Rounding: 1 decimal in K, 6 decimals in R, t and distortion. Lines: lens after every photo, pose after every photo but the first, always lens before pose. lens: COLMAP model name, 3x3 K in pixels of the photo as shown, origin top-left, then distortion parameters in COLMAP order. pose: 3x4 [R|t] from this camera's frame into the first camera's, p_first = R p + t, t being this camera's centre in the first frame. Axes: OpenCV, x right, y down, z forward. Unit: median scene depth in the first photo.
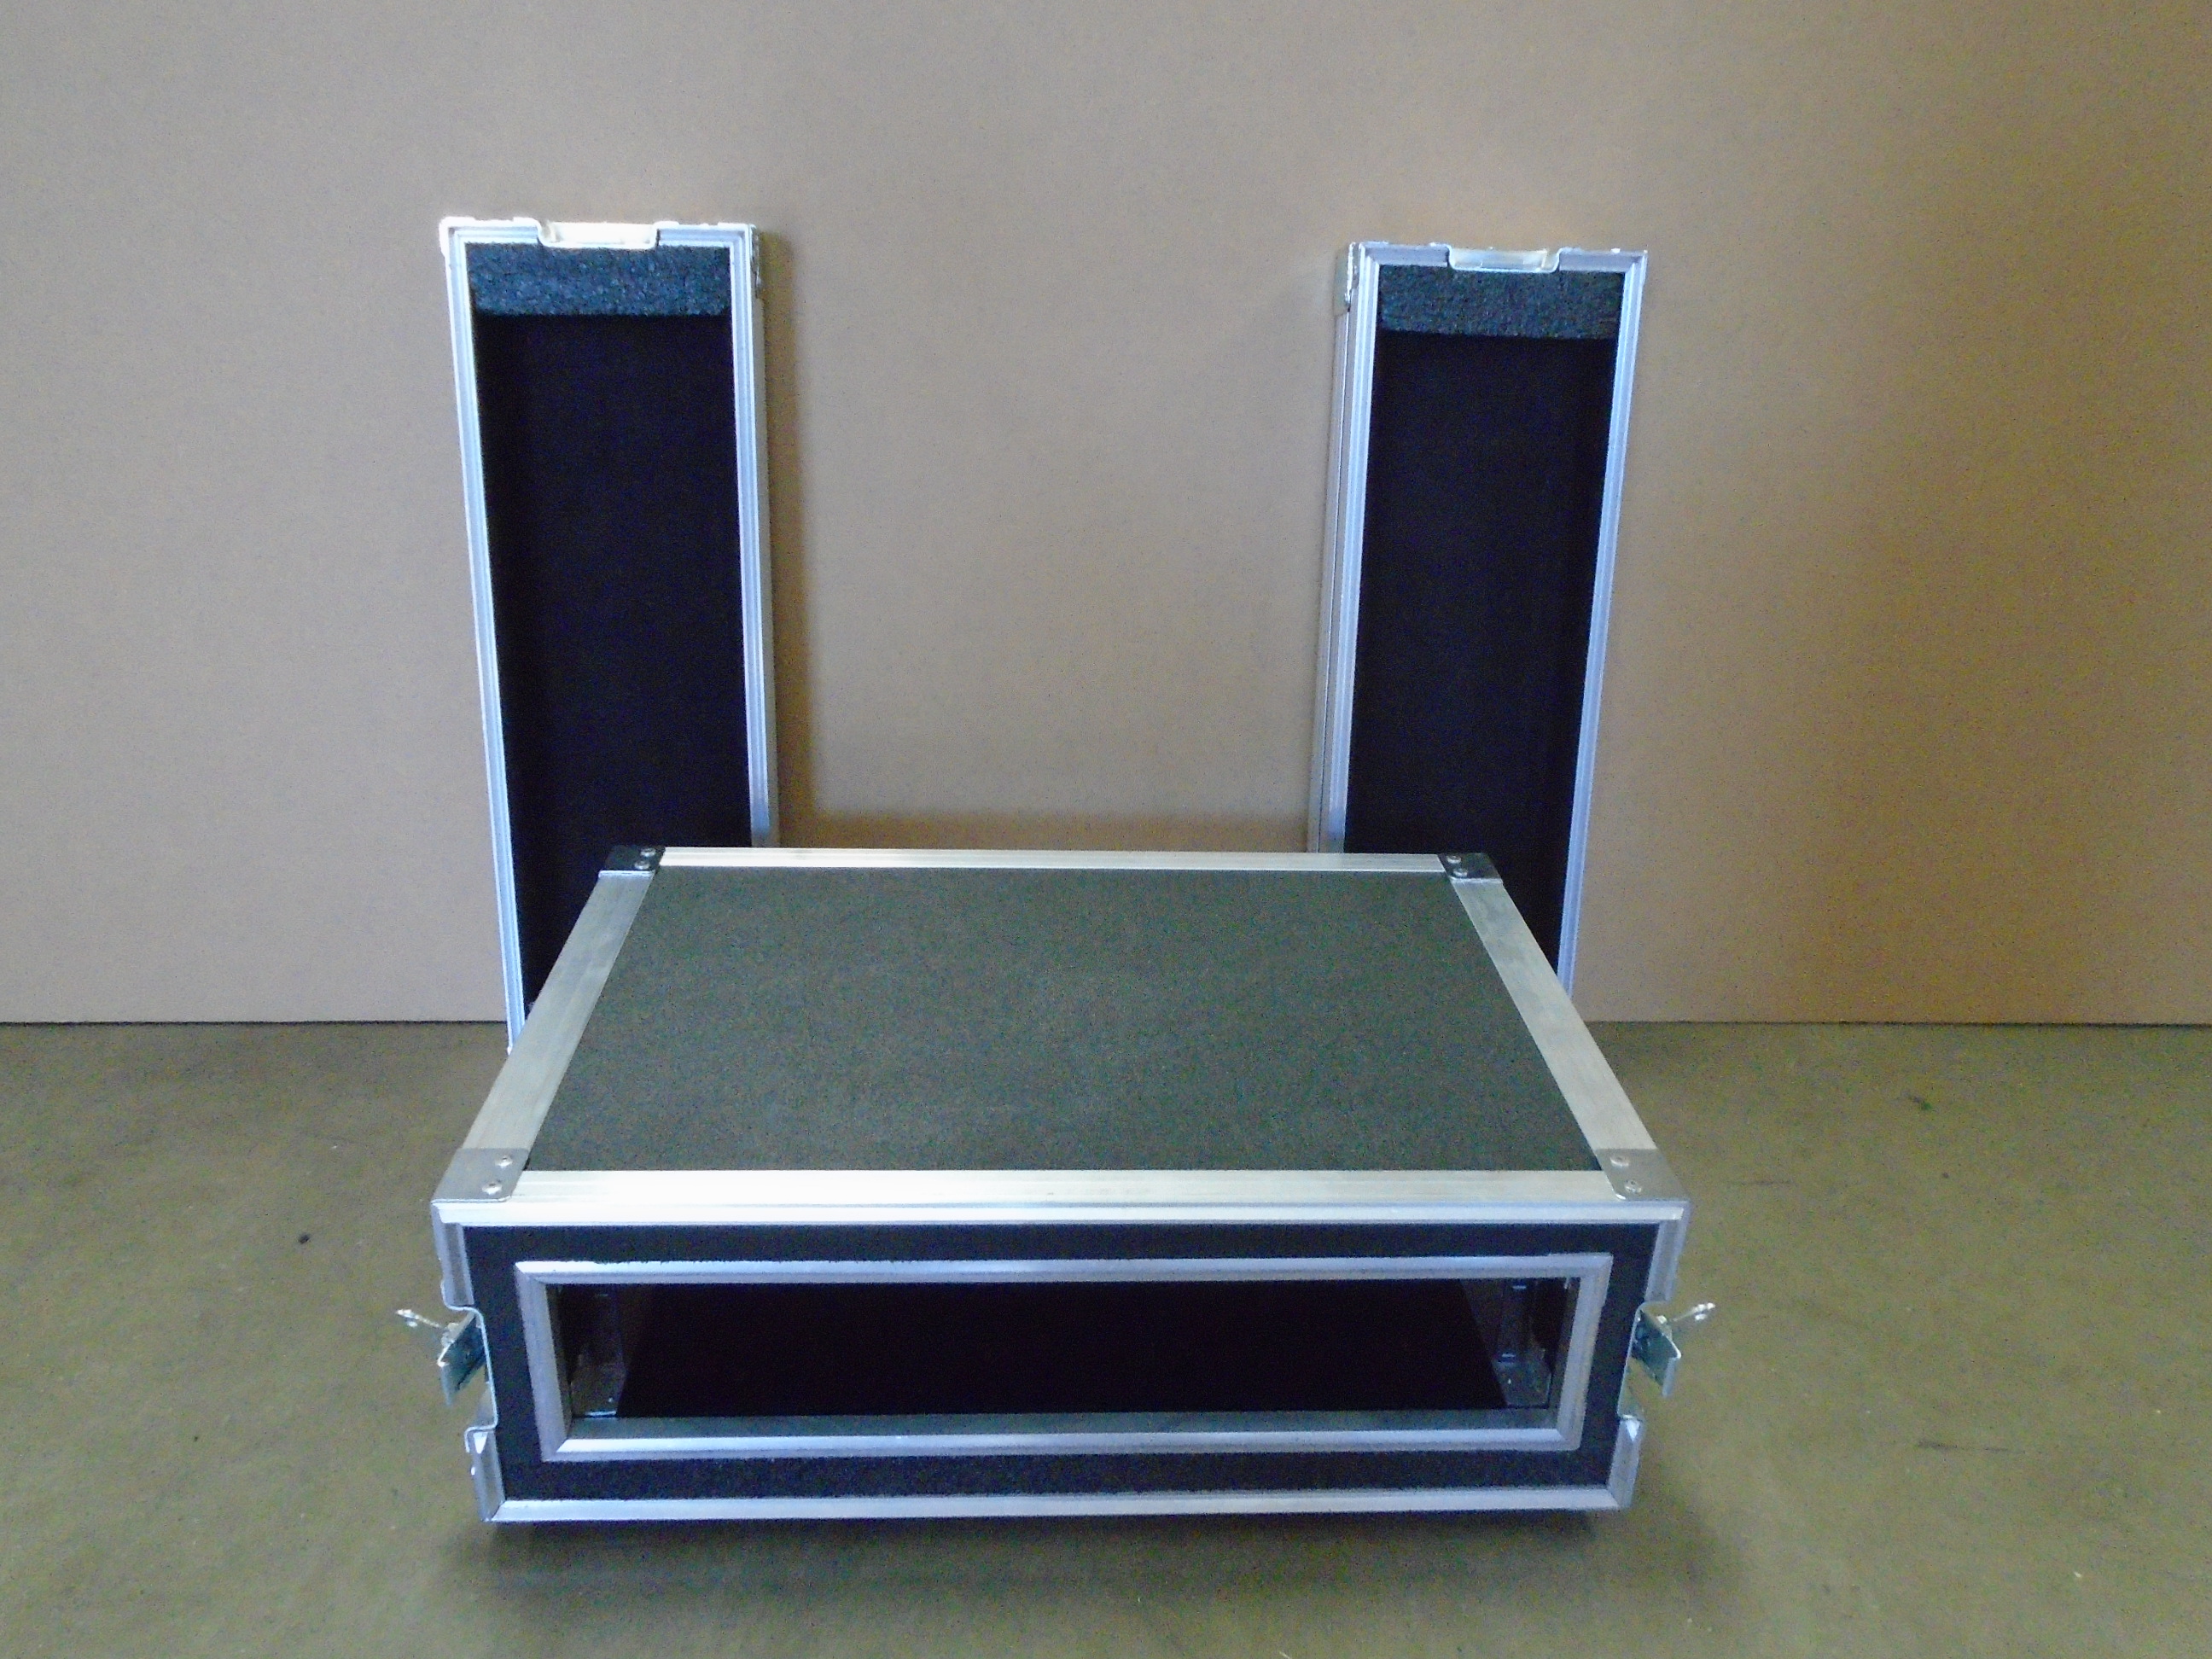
lens RADIAL K [[1695.5, 0, 1106.0], [0, 1695.5, 829.5], [0, 0, 1]] dist [-0.006651, -0.005866]
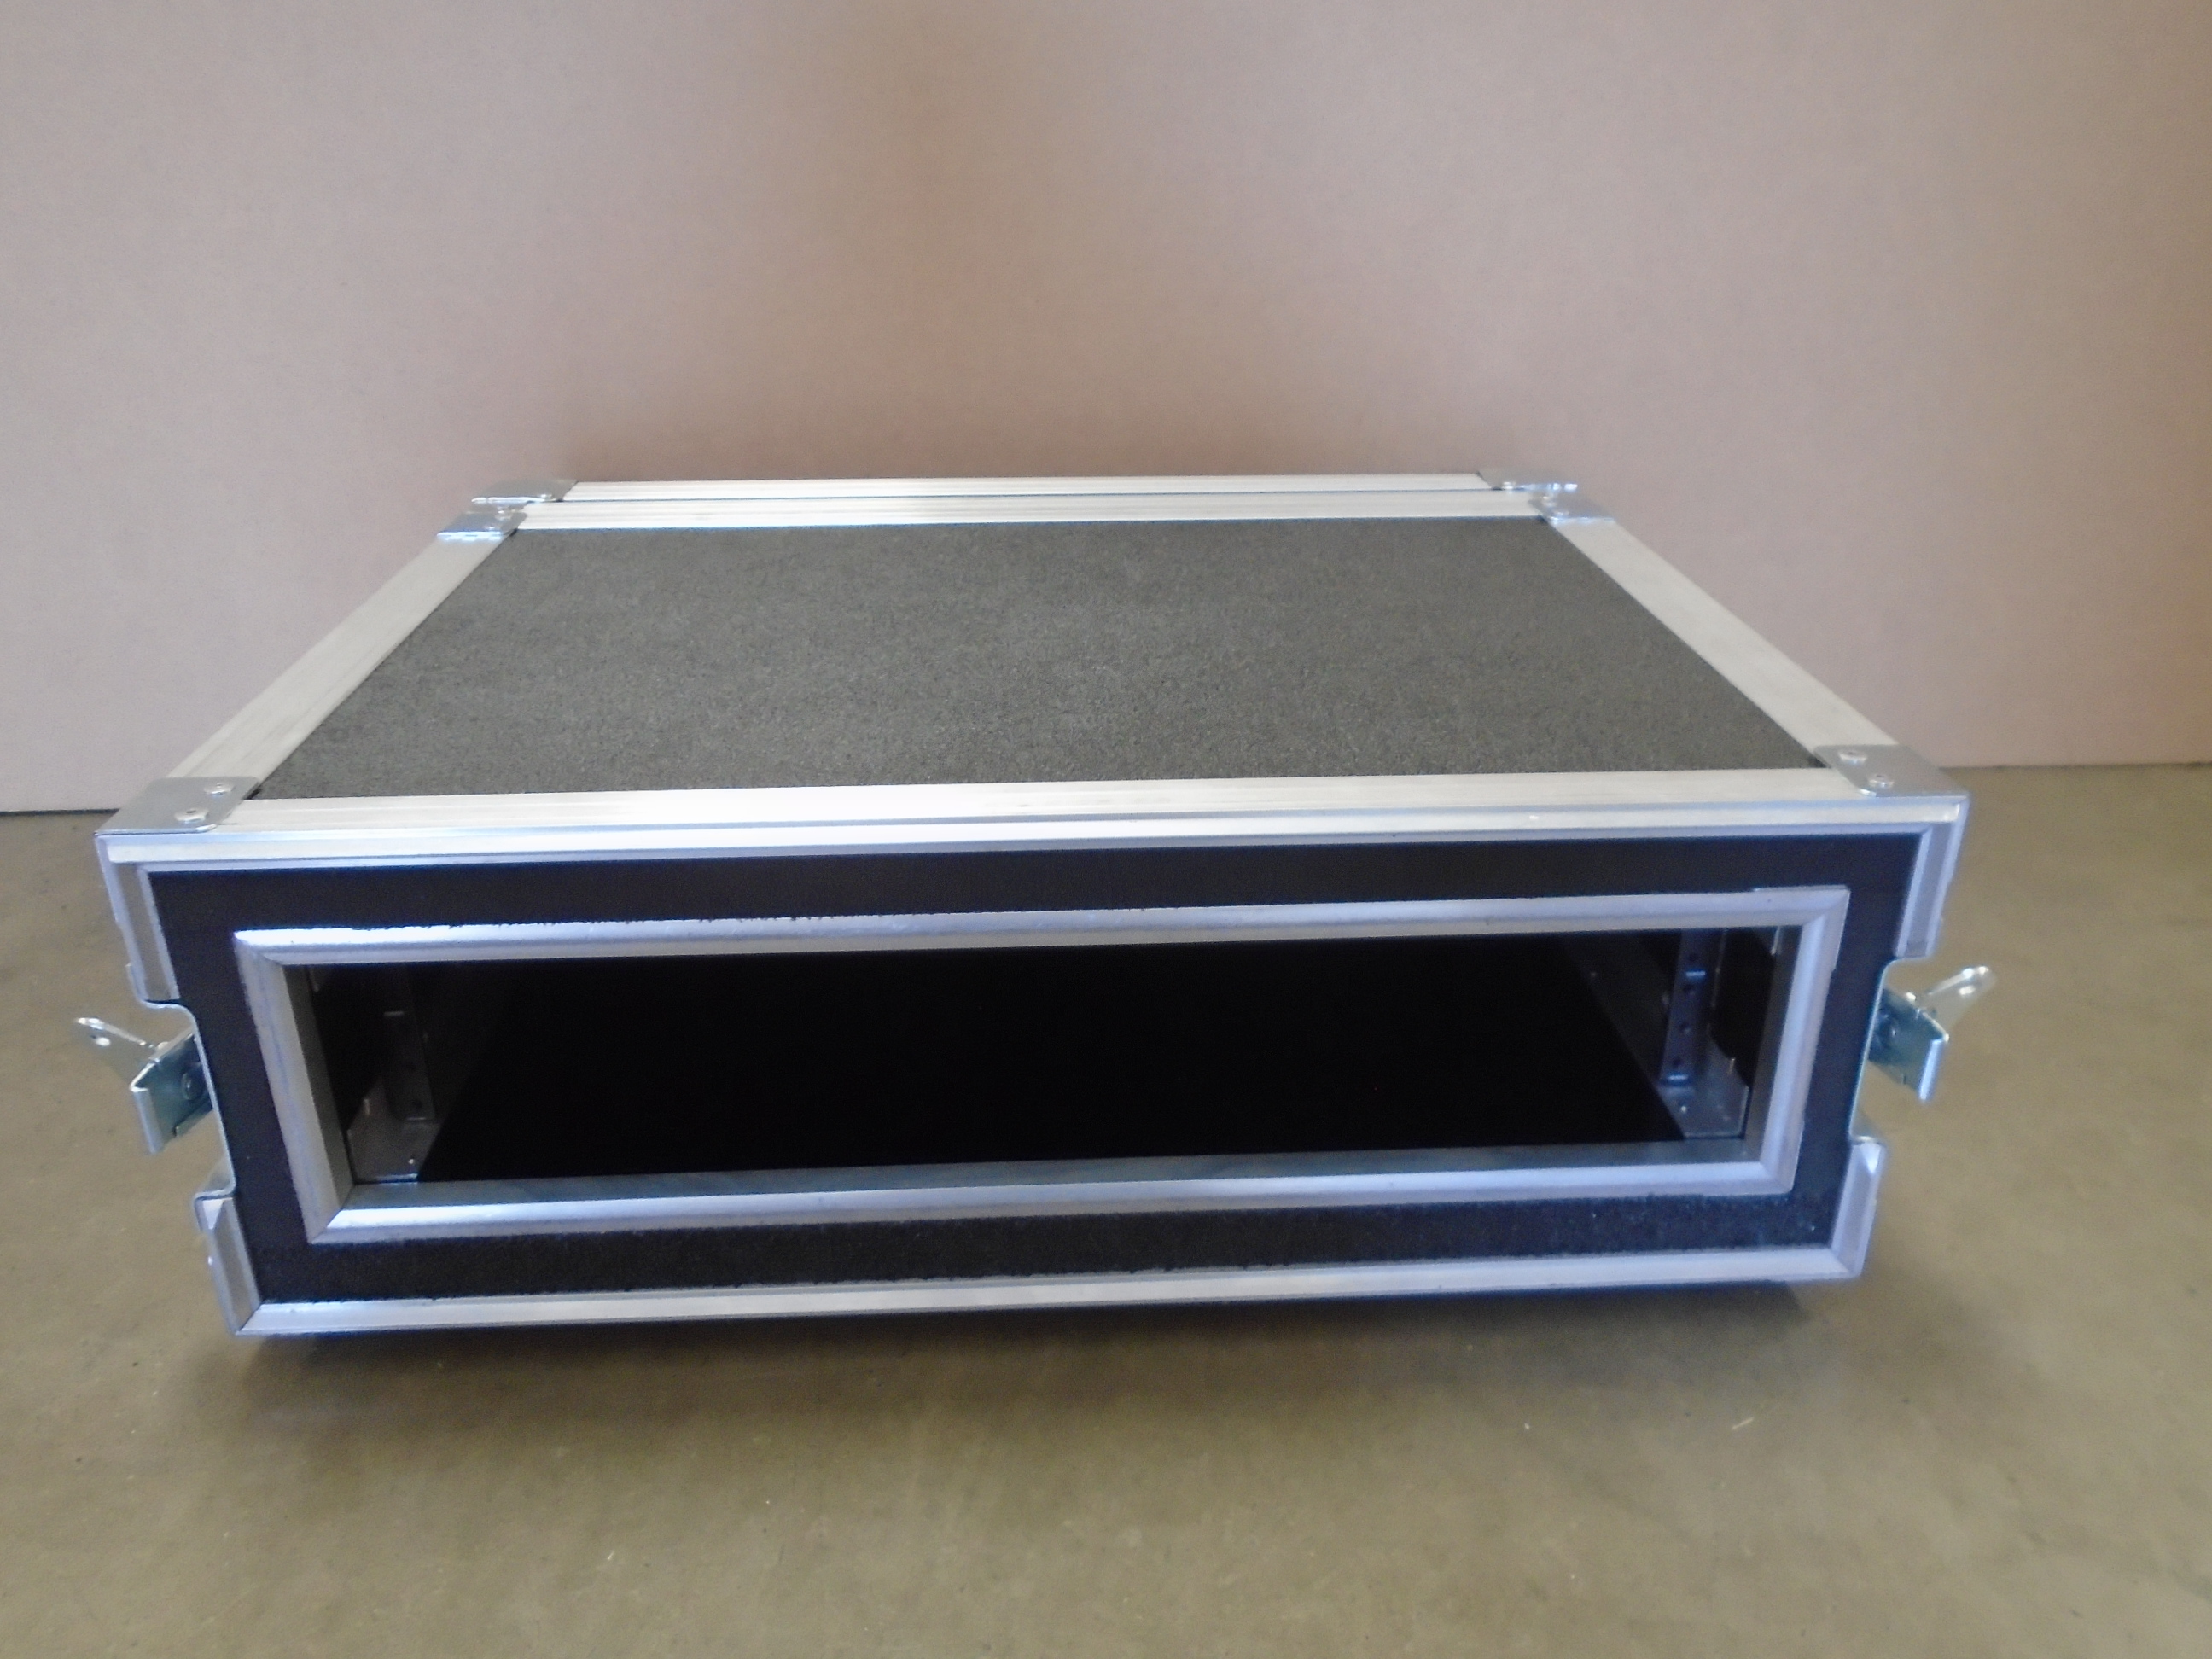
lens RADIAL K [[1695.5, 0, 1106.0], [0, 1695.5, 829.5], [0, 0, 1]] dist [-0.006651, -0.005866]
pose [[0.999501, -0.031194, -0.005056, 0.003257], [0.031250, 0.999445, 0.011520, 0.205126], [0.004694, -0.011672, 0.999921, 0.307462]]
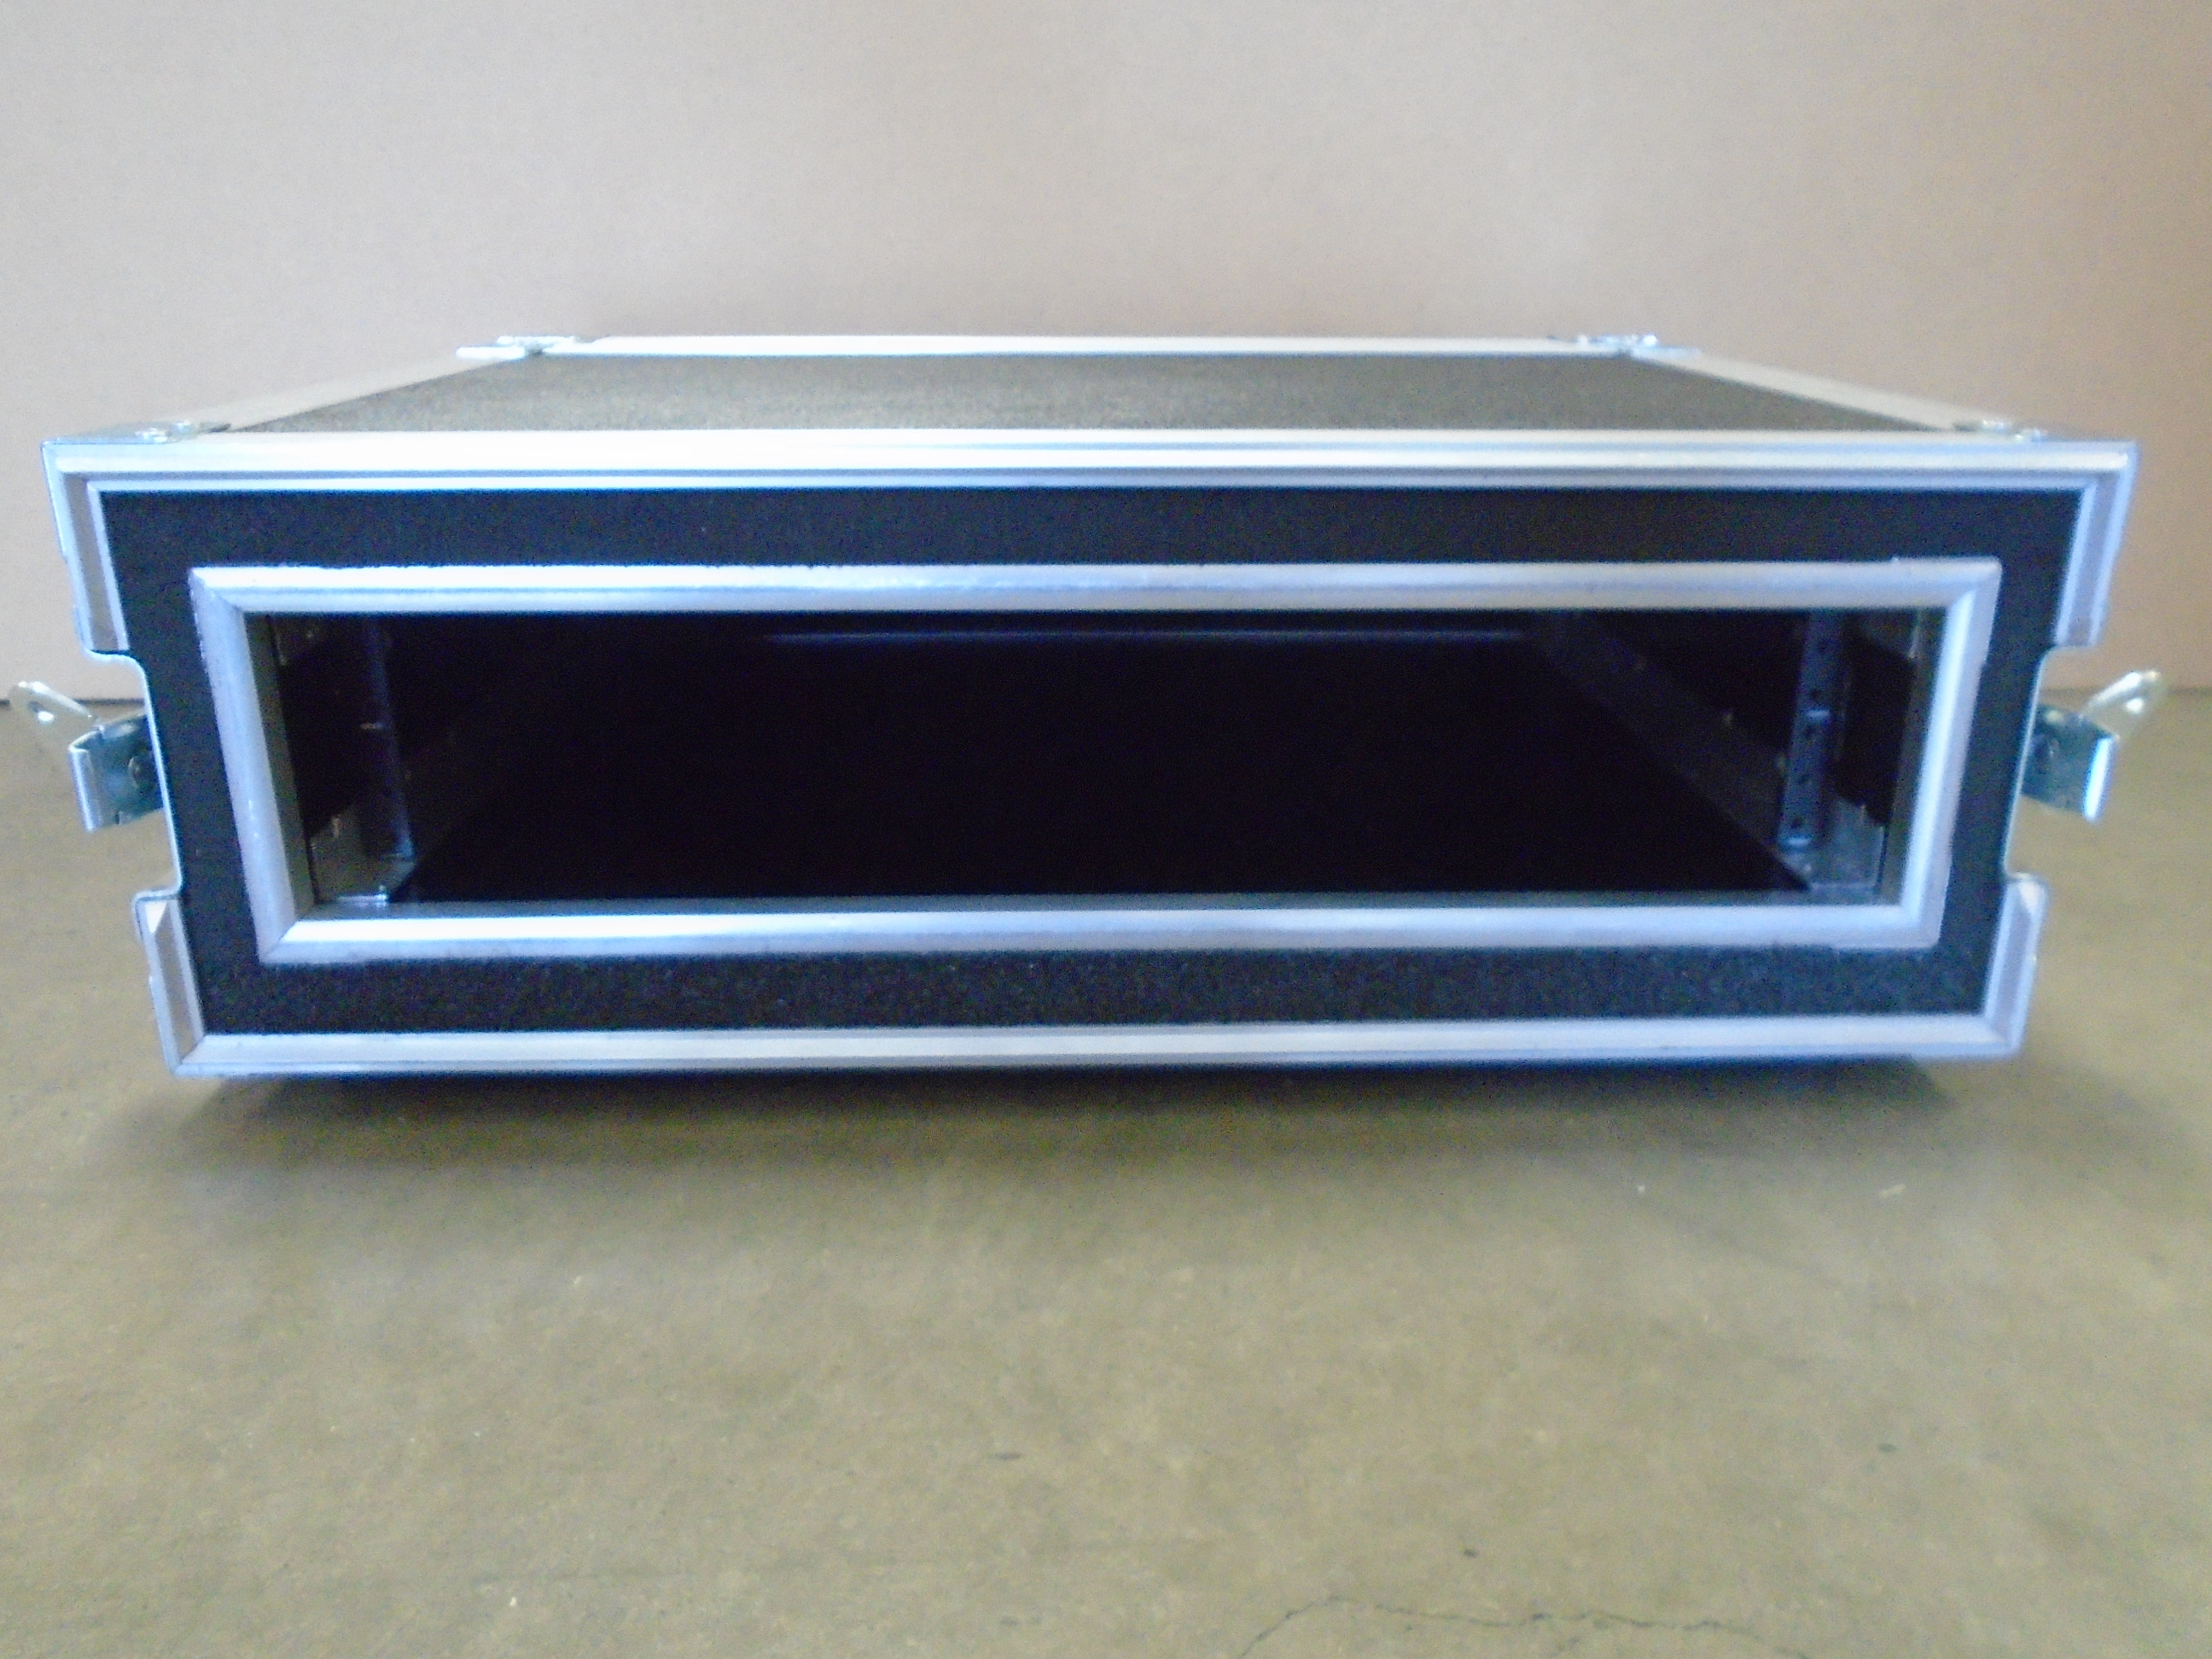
lens RADIAL K [[1695.5, 0, 1106.0], [0, 1695.5, 829.5], [0, 0, 1]] dist [-0.006651, -0.005866]
pose [[0.999409, -0.020495, -0.027582, -0.005328], [0.018325, 0.996880, -0.076771, 0.377437], [0.029069, 0.076220, 0.996667, 0.386101]]
